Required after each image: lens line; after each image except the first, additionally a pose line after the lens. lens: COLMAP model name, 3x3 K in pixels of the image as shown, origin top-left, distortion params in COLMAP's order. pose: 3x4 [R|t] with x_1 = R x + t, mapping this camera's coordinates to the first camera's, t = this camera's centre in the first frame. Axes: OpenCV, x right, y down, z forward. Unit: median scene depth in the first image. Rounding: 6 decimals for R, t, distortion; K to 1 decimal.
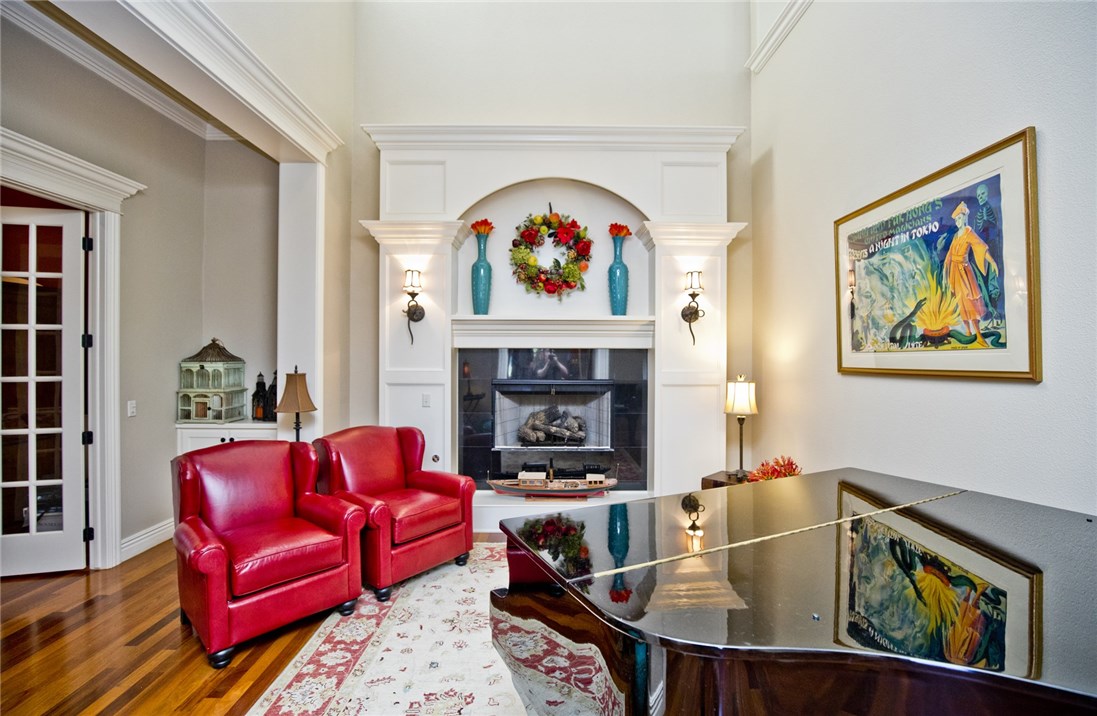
lens RADIAL K [[514.6, 0, 548.8], [0, 514.6, 355.0], [0, 0, 1]] dist [-0.020989, -0.001013]
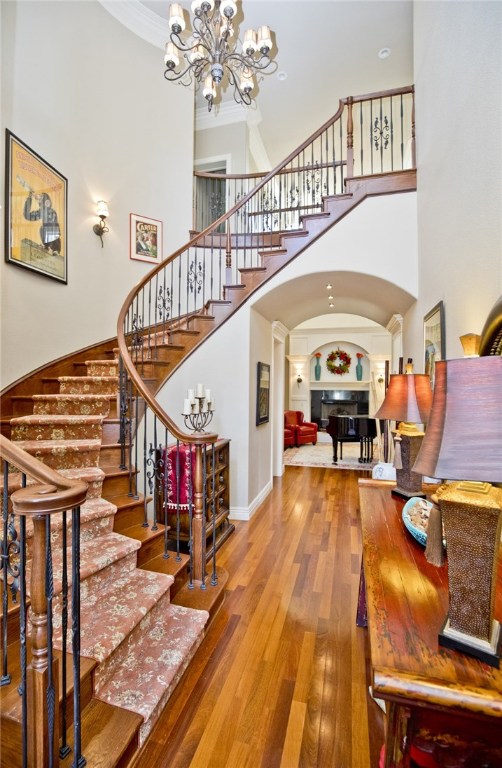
lens RADIAL K [[360.3, 0, 247.4], [0, 360.3, 386.5], [0, 0, 1]] dist [-0.020989, -0.001013]
pose [[0.960427, 0.004109, -0.278502, 0.088816], [-0.005147, 0.999982, -0.002995, -0.028279], [0.278485, 0.004310, 0.960431, -1.454994]]
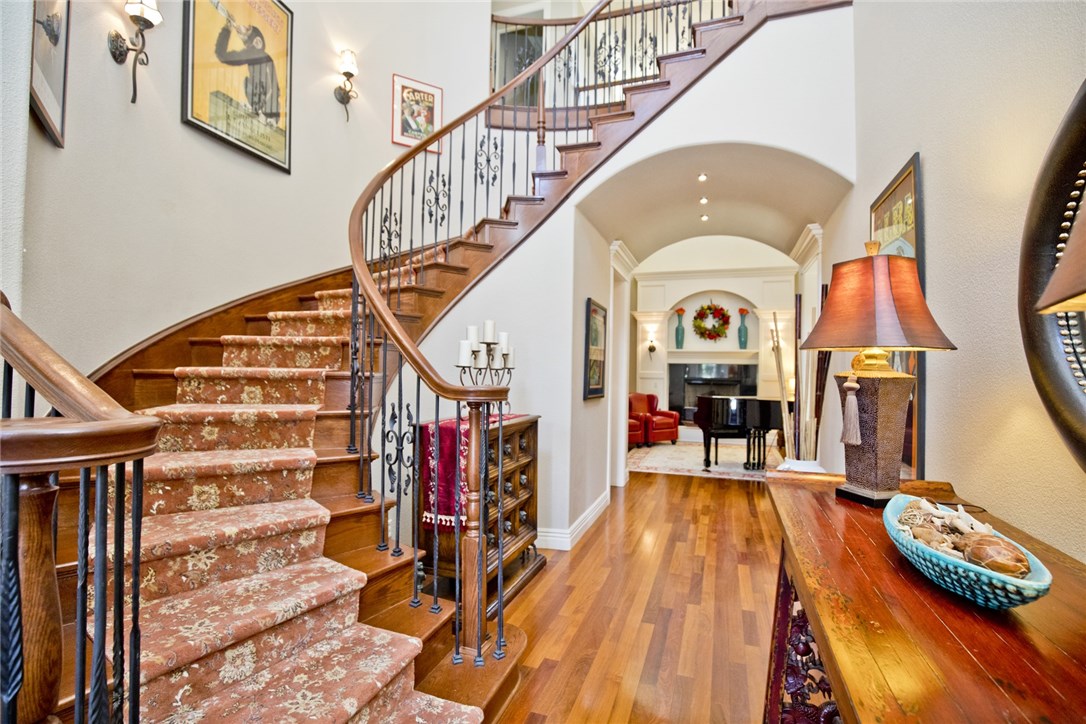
lens RADIAL K [[503.5, 0, 548.9], [0, 503.5, 364.6], [0, 0, 1]] dist [-0.025896, 0.005369]
pose [[0.943117, 0.008187, -0.332360, 0.067017], [-0.013807, 0.999799, -0.014551, 0.032414], [0.332174, 0.018312, 0.943040, -1.328622]]
